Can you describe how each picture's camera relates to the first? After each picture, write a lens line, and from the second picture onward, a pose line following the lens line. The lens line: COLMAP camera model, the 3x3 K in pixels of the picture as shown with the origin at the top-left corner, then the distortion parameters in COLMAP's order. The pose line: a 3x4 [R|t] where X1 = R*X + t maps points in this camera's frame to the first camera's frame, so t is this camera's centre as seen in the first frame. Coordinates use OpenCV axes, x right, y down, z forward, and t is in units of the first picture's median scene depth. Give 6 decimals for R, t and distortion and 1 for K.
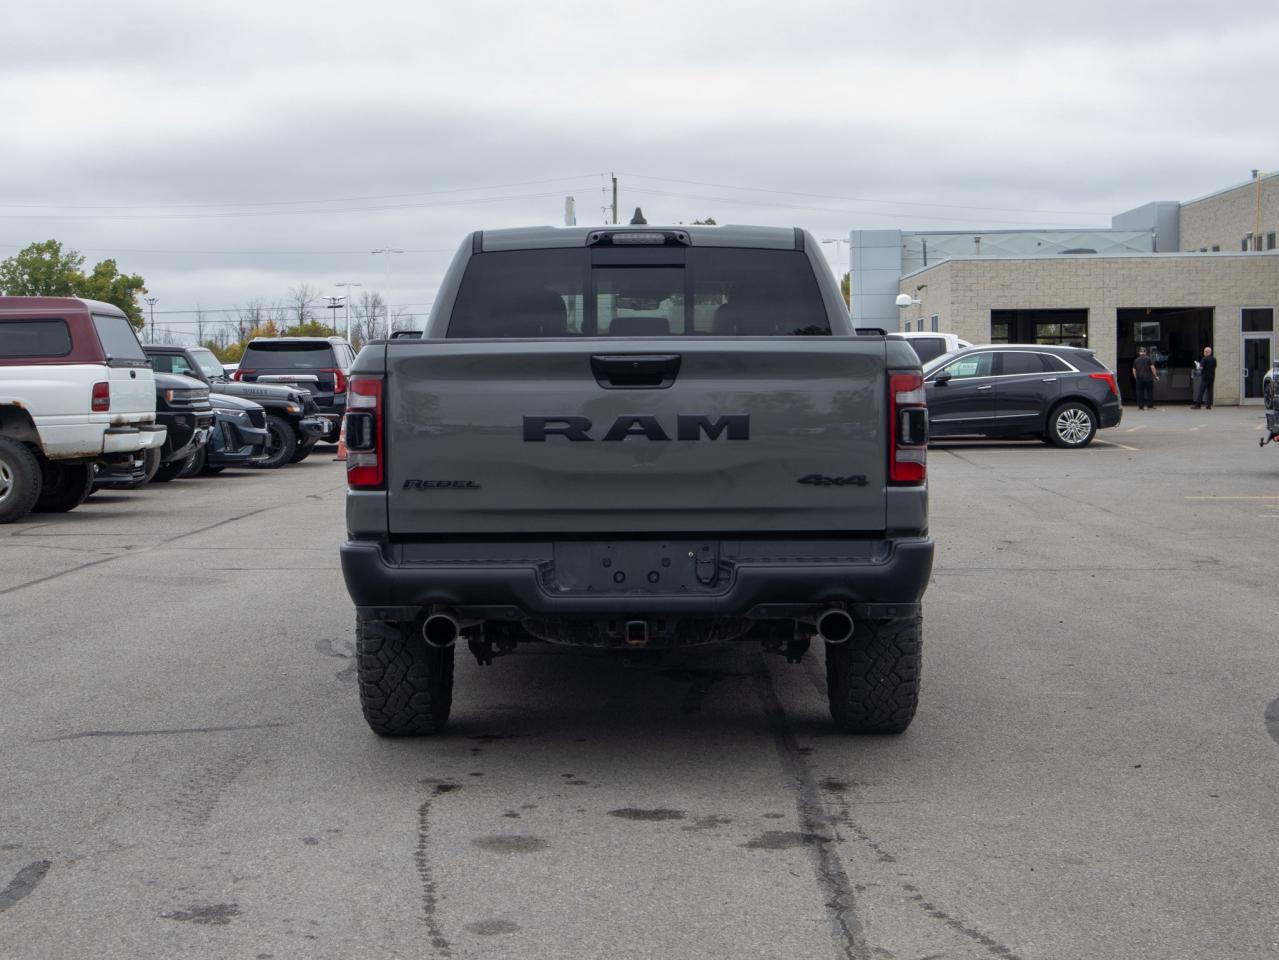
lens RADIAL K [[2322.5, 0, 671.5], [0, 2322.5, 475.5], [0, 0, 1]] dist [-0.019425, 0.118105]
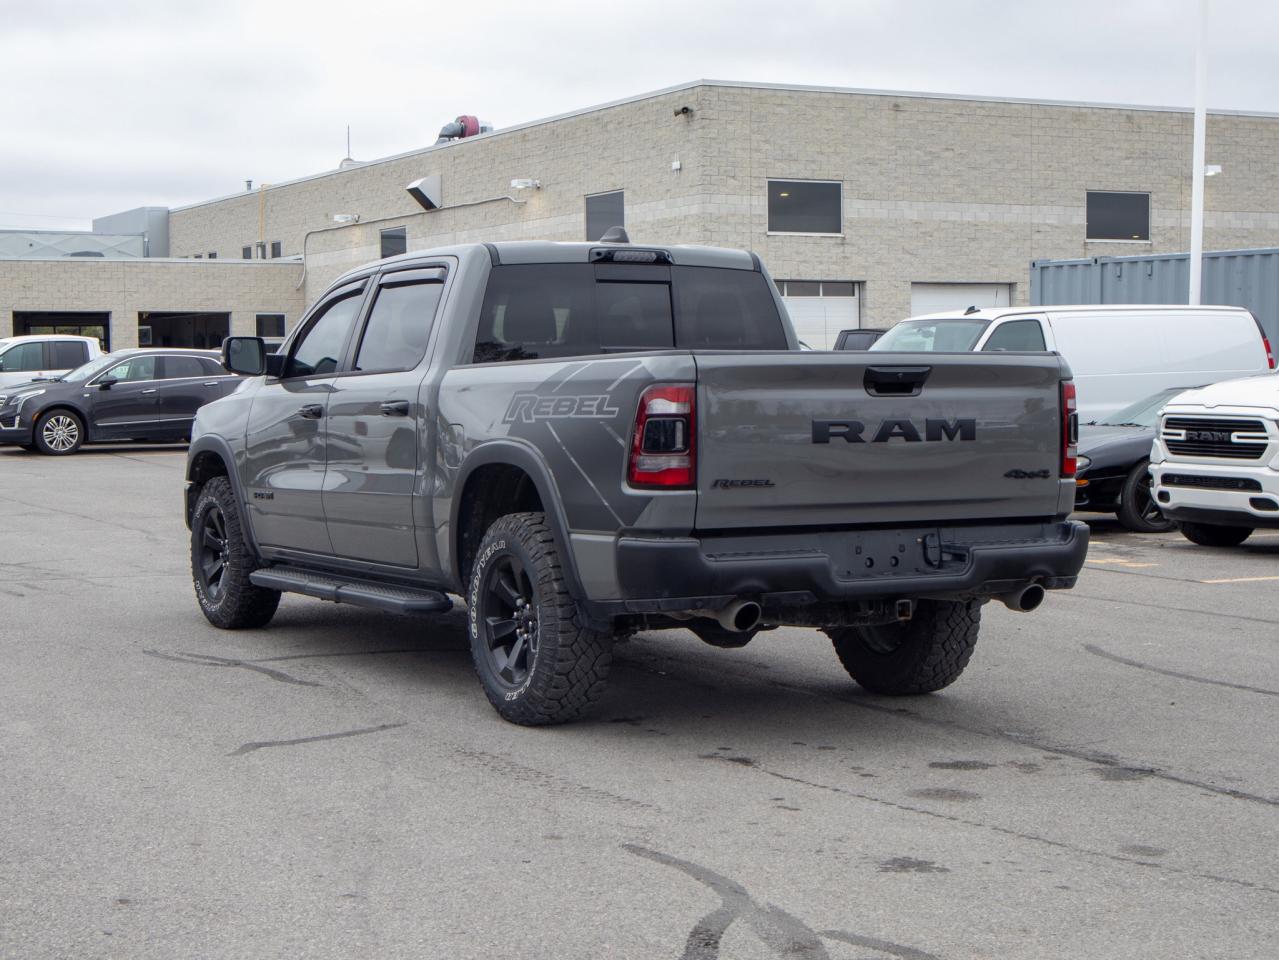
lens RADIAL K [[2322.5, 0, 671.5], [0, 2322.5, 475.5], [0, 0, 1]] dist [-0.019425, 0.118105]
pose [[0.870786, -0.015884, 0.491406, -0.652575], [0.016443, 0.999860, 0.003181, -0.003774], [-0.491388, 0.005310, 0.870925, 0.061196]]
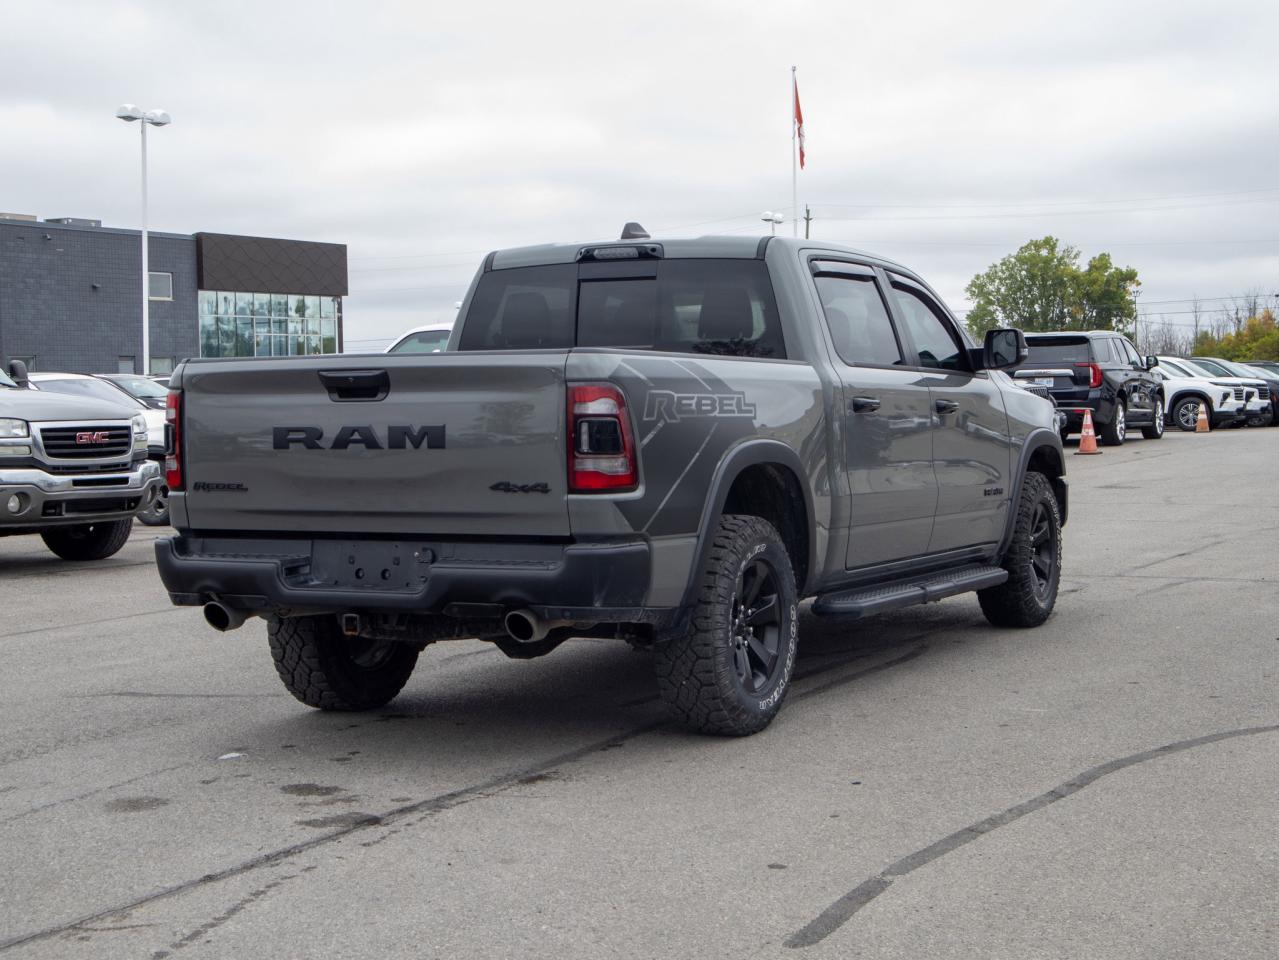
lens RADIAL K [[2322.5, 0, 671.5], [0, 2322.5, 475.5], [0, 0, 1]] dist [-0.019425, 0.118105]
pose [[0.890819, 0.010427, -0.454239, 0.595017], [-0.008213, 0.999943, 0.006847, -0.010866], [0.454285, -0.002369, 0.890853, 0.093571]]
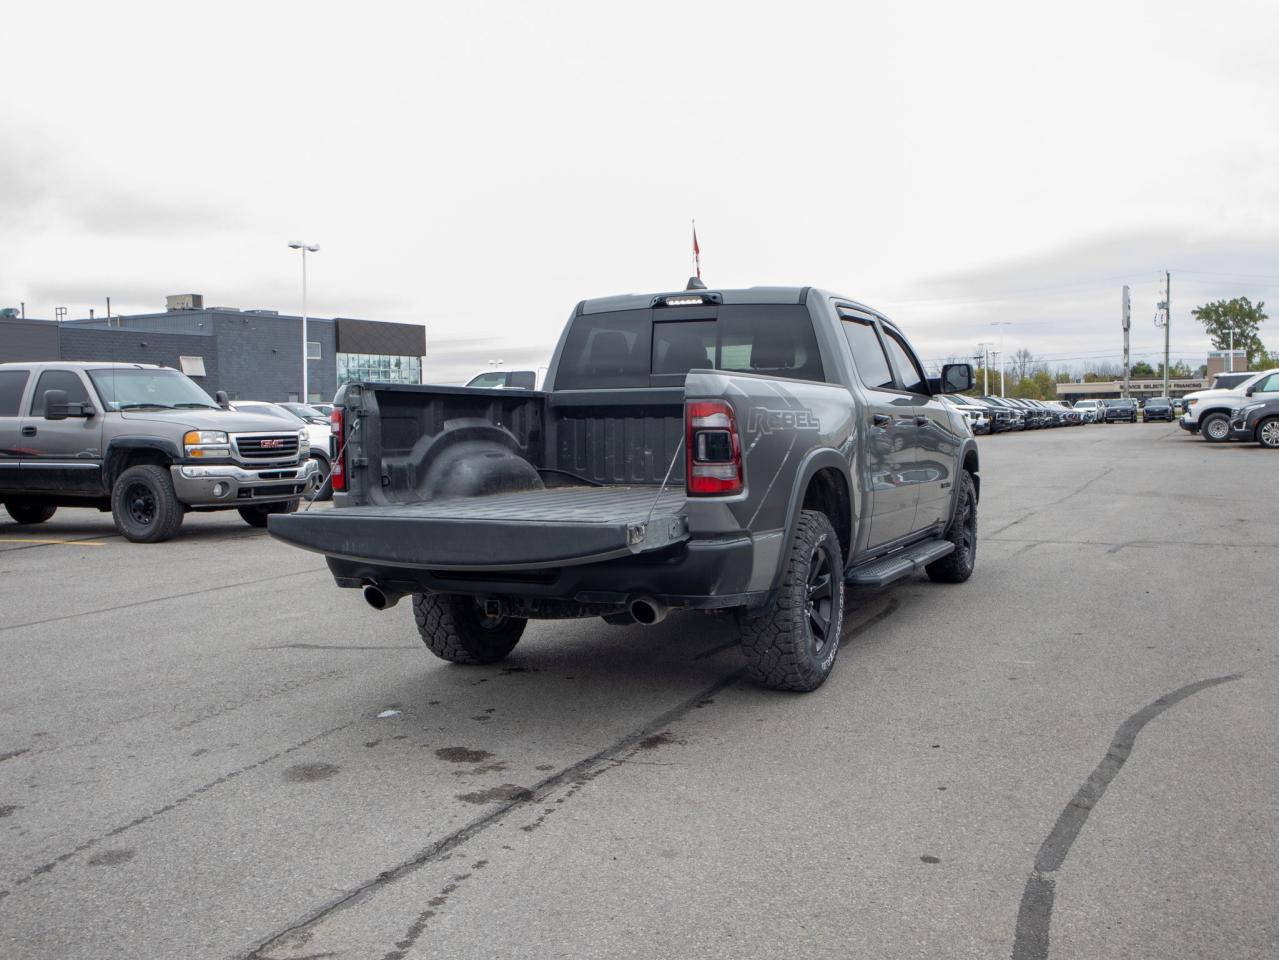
lens RADIAL K [[1319.6, 0, 639.5], [0, 1319.6, 480.0], [0, 0, 1]] dist [-0.079279, 0.014408]
pose [[0.902906, 0.015468, -0.429559, 0.354259], [-0.007478, 0.999766, 0.020283, -0.017161], [0.429772, -0.015101, 0.902811, 0.373355]]
